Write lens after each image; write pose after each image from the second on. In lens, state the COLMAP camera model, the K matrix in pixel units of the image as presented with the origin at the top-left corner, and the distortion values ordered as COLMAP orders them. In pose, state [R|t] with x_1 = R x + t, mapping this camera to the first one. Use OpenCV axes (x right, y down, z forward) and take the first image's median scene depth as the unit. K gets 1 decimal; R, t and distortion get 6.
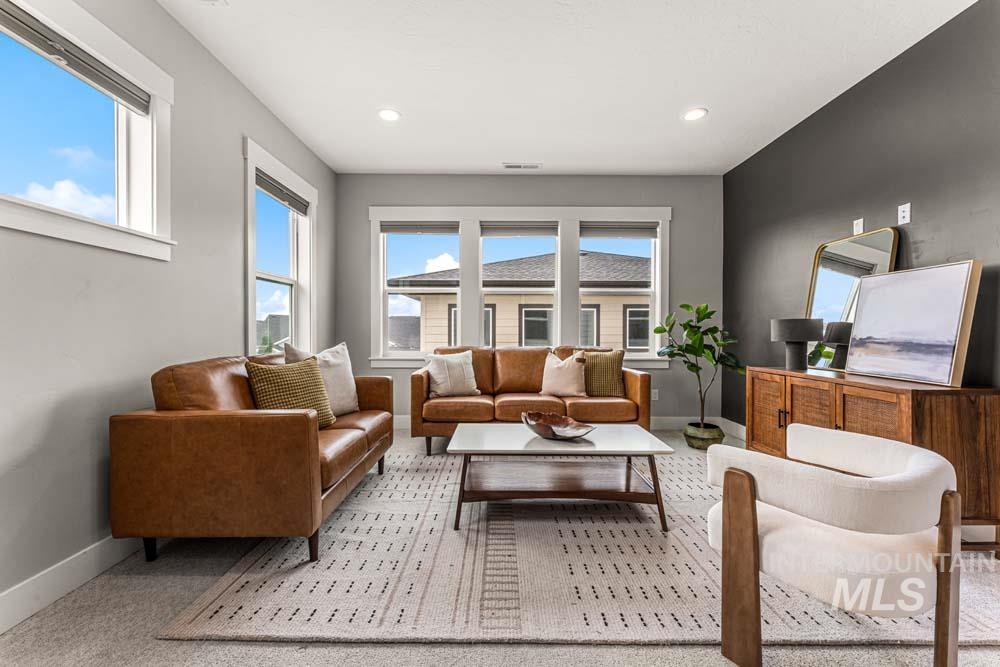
lens RADIAL K [[407.3, 0, 500.0], [0, 407.3, 338.4], [0, 0, 1]] dist [0.003198, 0.000136]
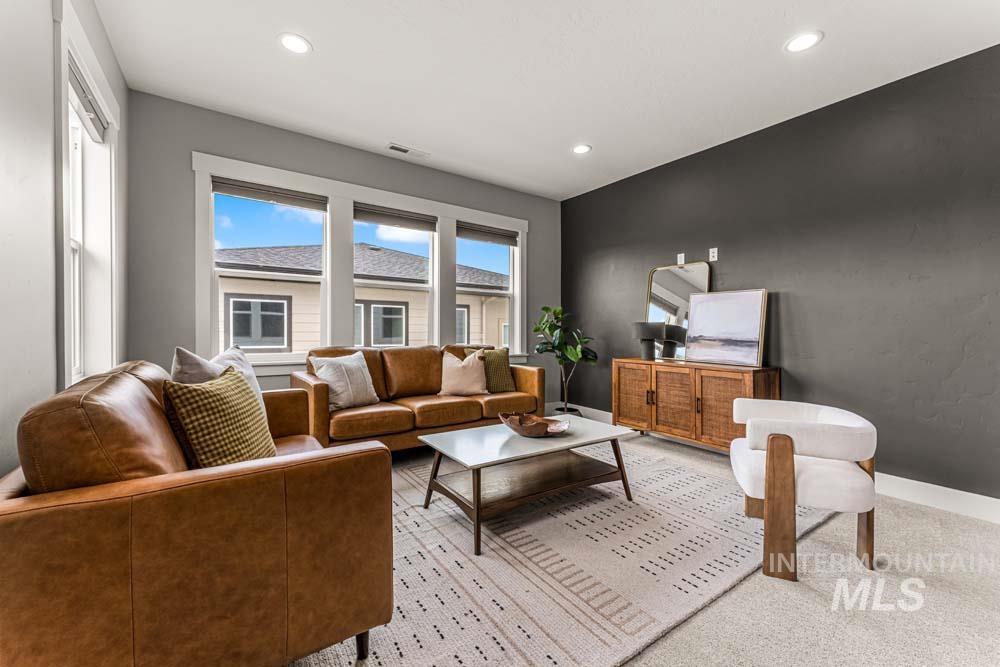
lens RADIAL K [[401.6, 0, 500.0], [0, 401.6, 333.5], [0, 0, 1]] dist [0.001467, -0.000065]
pose [[0.821788, 0.001195, 0.569792, -0.504137], [0.001587, 0.999989, -0.004385, -0.006196], [-0.569791, 0.004508, 0.821777, 0.226275]]
